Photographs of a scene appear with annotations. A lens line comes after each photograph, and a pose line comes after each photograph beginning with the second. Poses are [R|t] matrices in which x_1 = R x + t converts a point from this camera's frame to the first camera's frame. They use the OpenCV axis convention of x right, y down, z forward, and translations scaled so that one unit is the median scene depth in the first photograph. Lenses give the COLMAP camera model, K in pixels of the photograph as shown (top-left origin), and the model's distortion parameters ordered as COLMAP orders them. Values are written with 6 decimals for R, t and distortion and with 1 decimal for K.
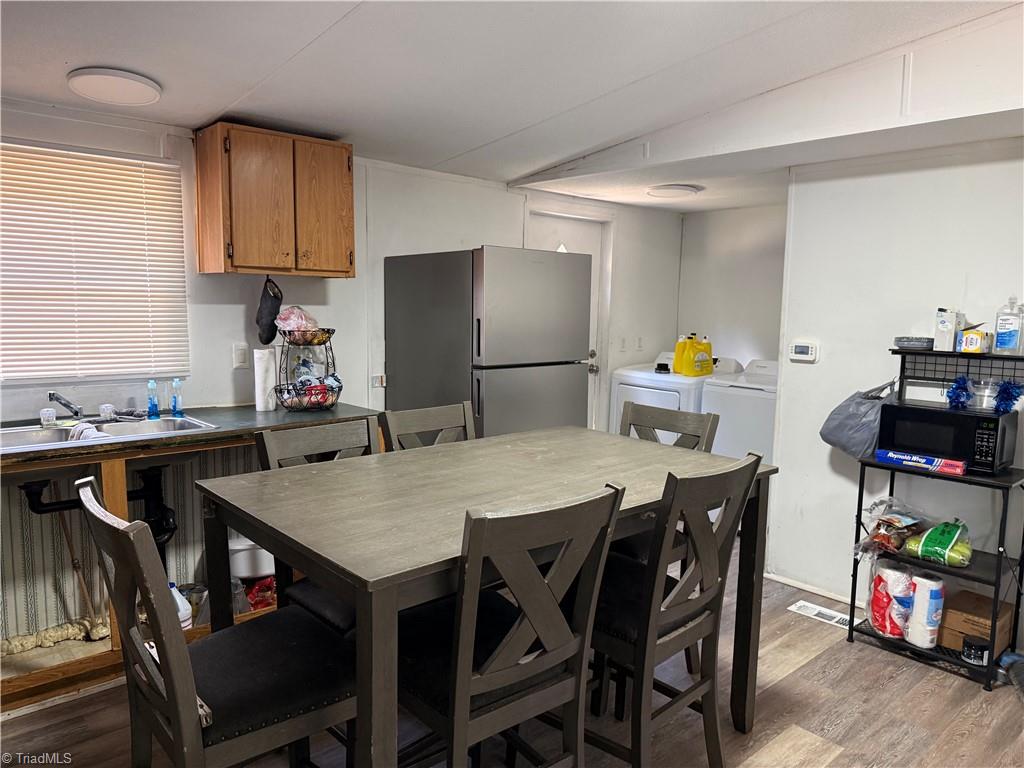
lens RADIAL K [[723.2, 0, 512.1], [0, 723.2, 384.4], [0, 0, 1]] dist [-0.009696, -0.002884]
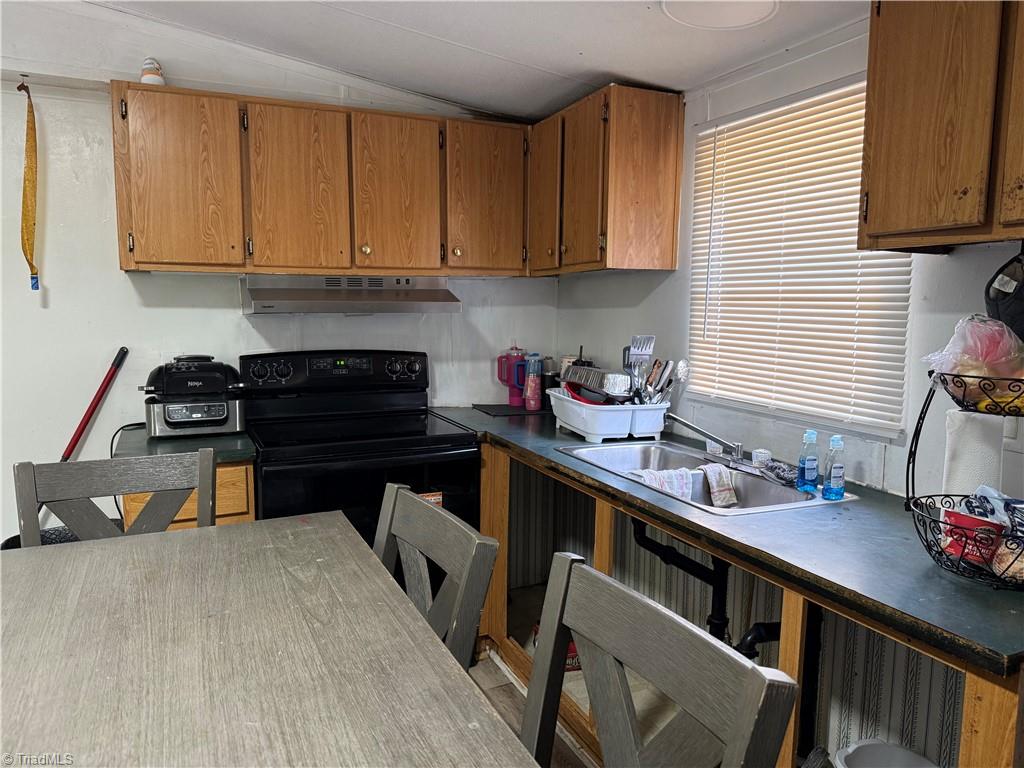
lens RADIAL K [[723.2, 0, 511.6], [0, 723.2, 384.8], [0, 0, 1]] dist [-0.009696, -0.002884]
pose [[-0.283942, 0.083070, -0.955236, 0.183621], [-0.133262, 0.983153, 0.125109, -0.089335], [0.949536, 0.162820, -0.268088, 0.911218]]
